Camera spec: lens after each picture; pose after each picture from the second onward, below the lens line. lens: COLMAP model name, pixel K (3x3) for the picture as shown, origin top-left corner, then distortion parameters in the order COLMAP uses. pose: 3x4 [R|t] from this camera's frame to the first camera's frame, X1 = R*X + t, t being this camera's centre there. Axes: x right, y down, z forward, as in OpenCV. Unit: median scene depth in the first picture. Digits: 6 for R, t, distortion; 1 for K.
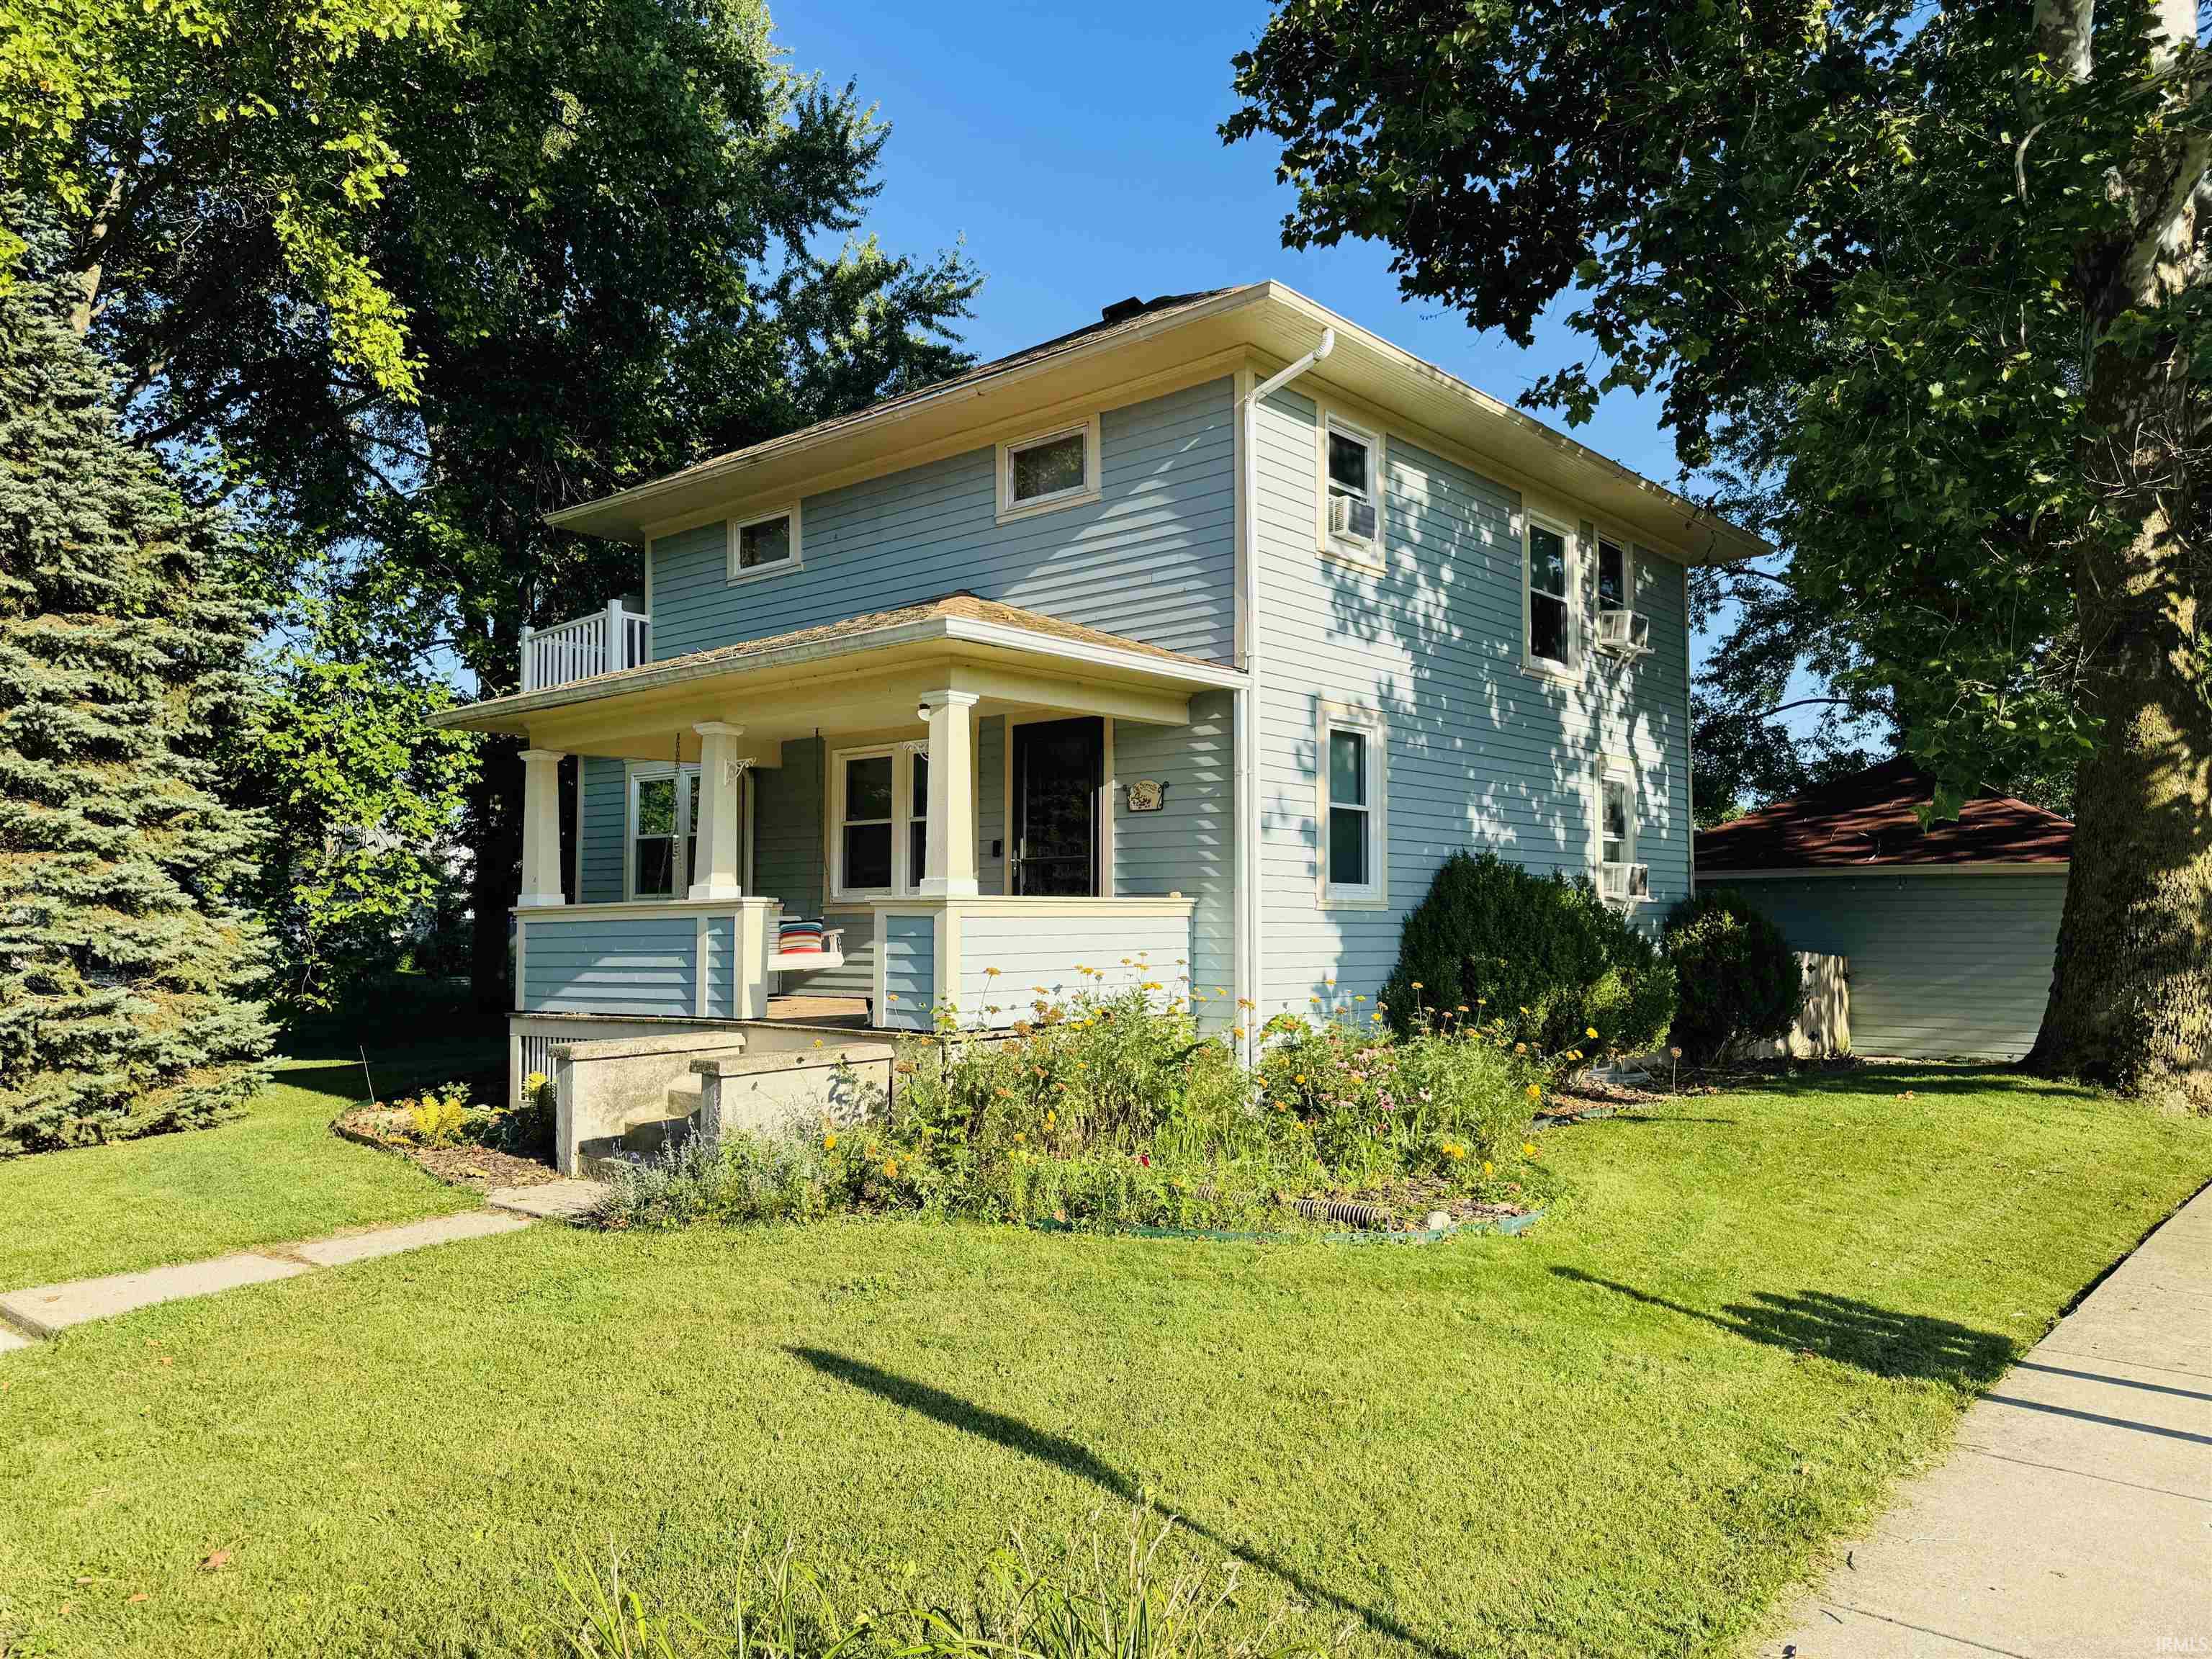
lens RADIAL K [[1567.8, 0, 1108.6], [0, 1567.8, 828.0], [0, 0, 1]] dist [0.010388, 0.000790]
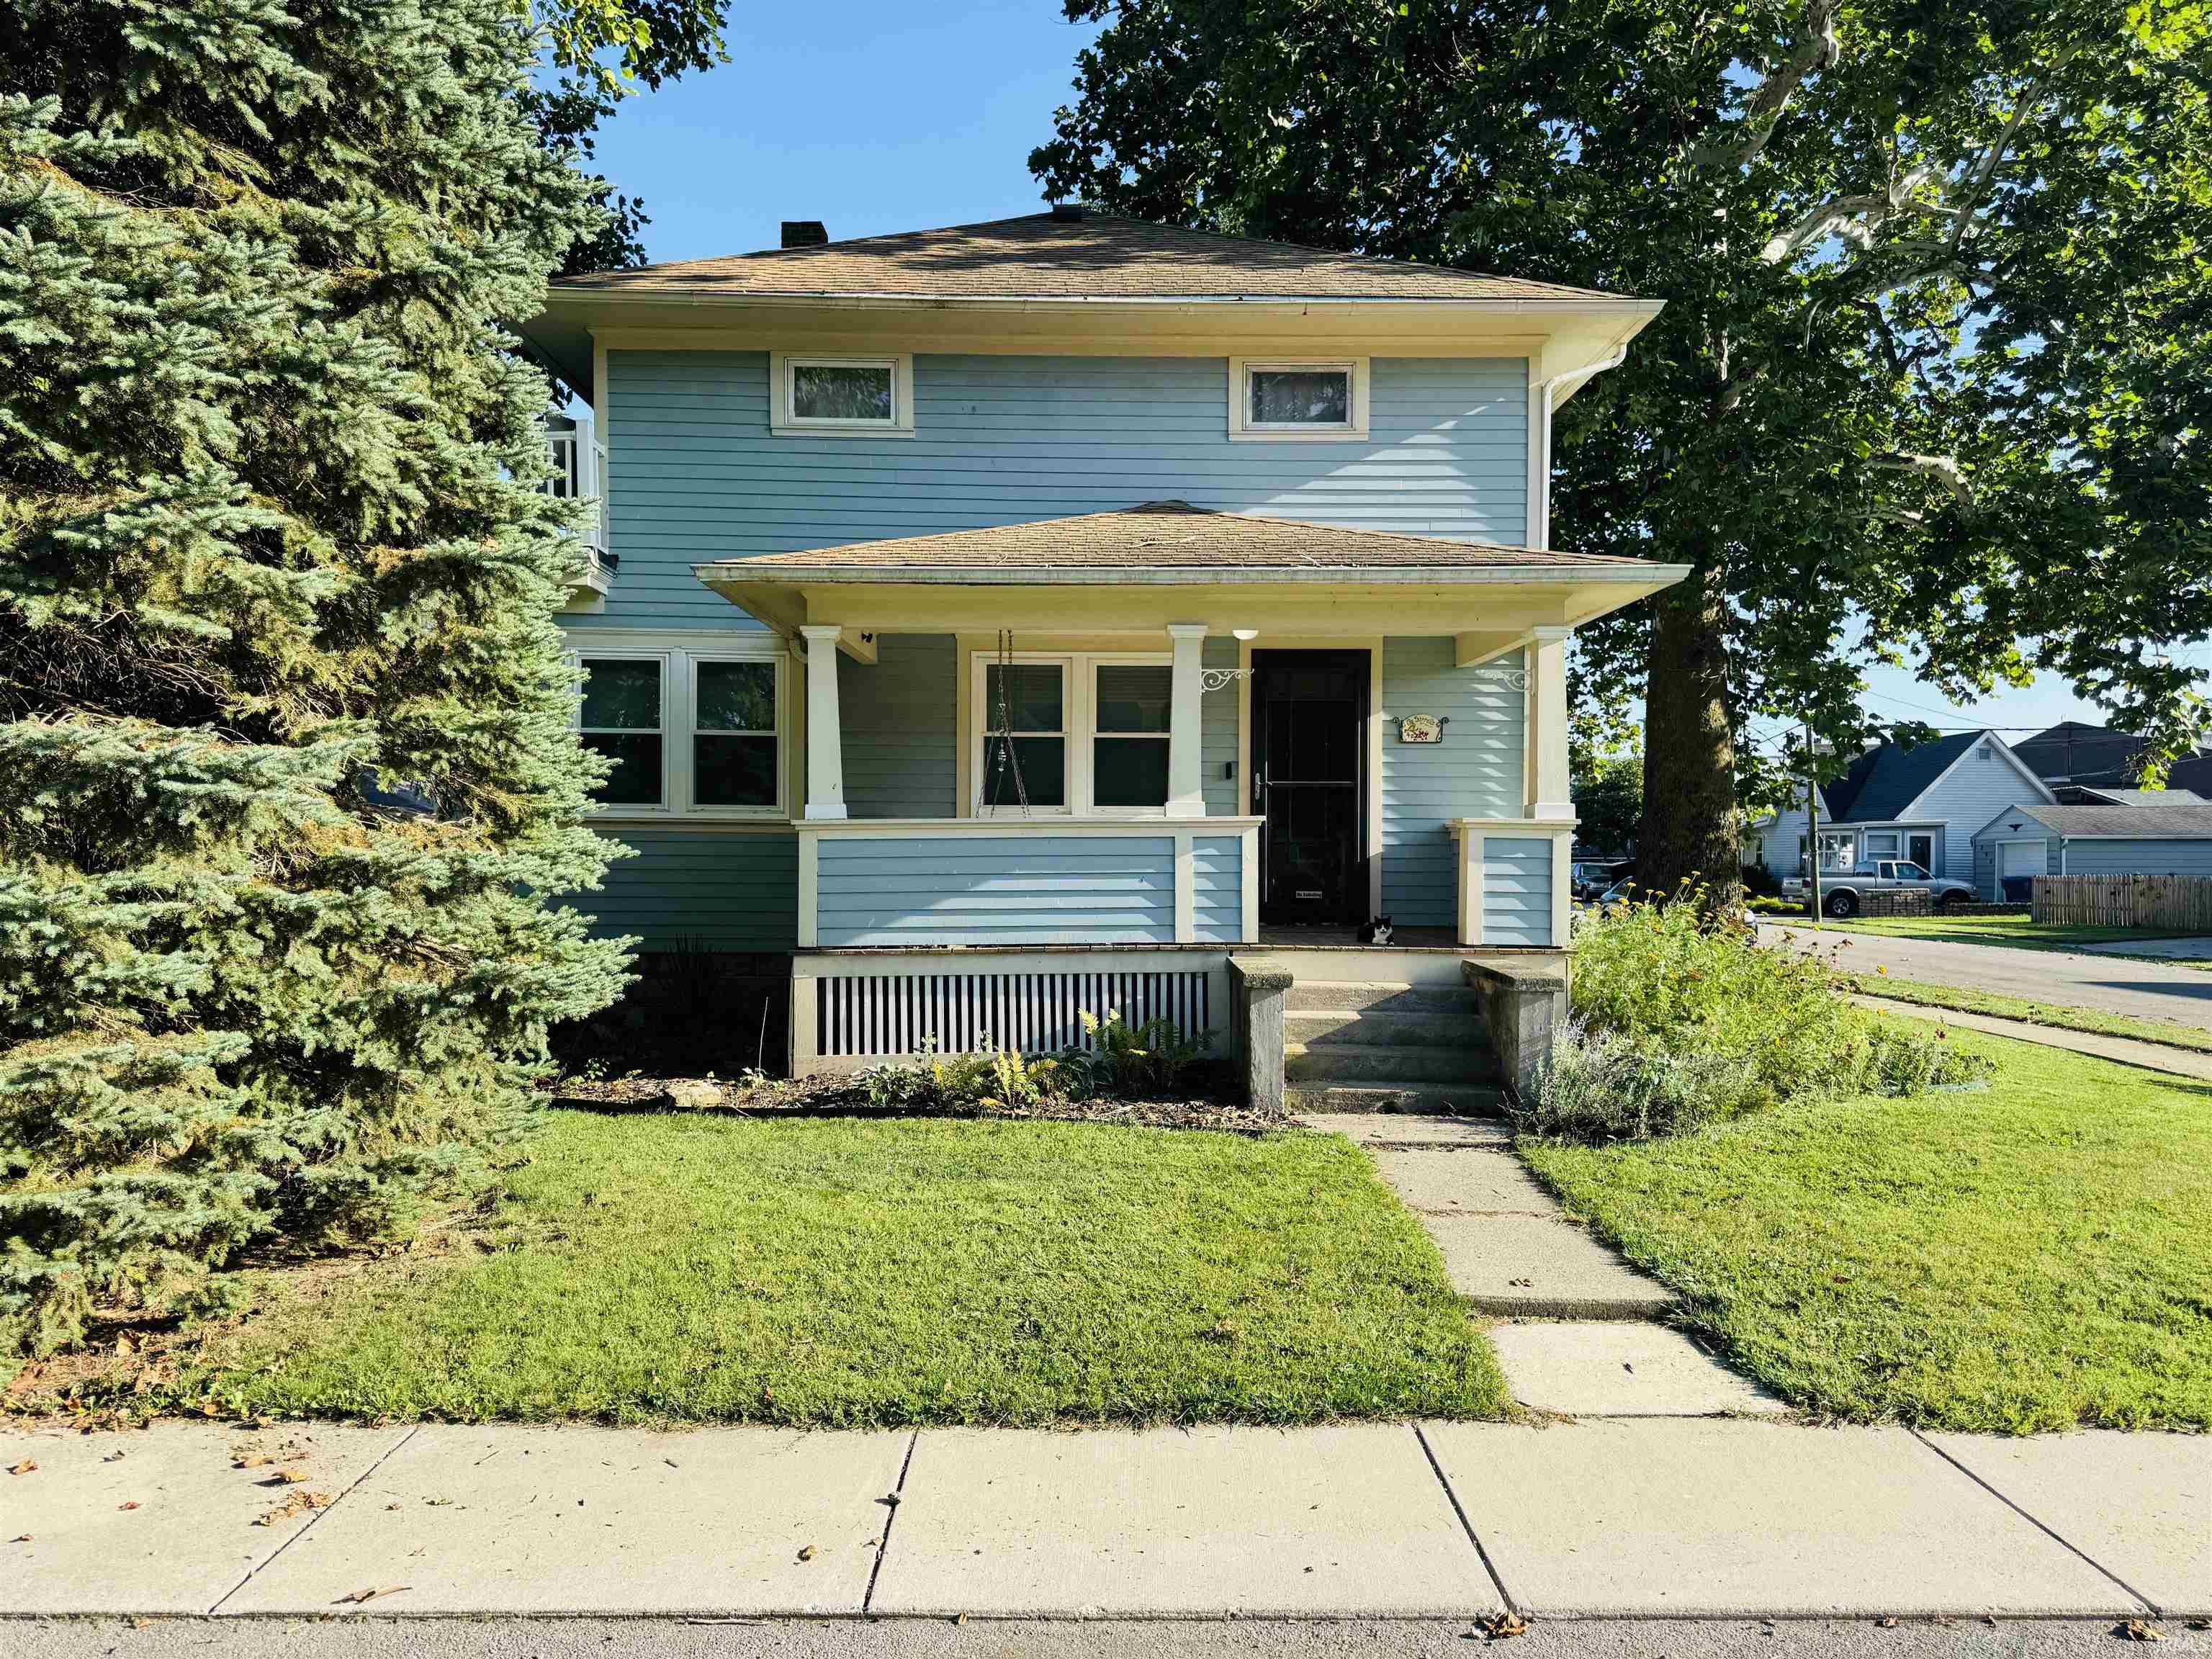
lens RADIAL K [[1567.8, 0, 1109.9], [0, 1567.8, 838.7], [0, 0, 1]] dist [0.010388, 0.000790]
pose [[0.745296, 0.015576, 0.666551, -0.790914], [-0.045639, 0.998574, 0.027695, 0.032196], [-0.665169, -0.051061, 0.744945, 0.309547]]
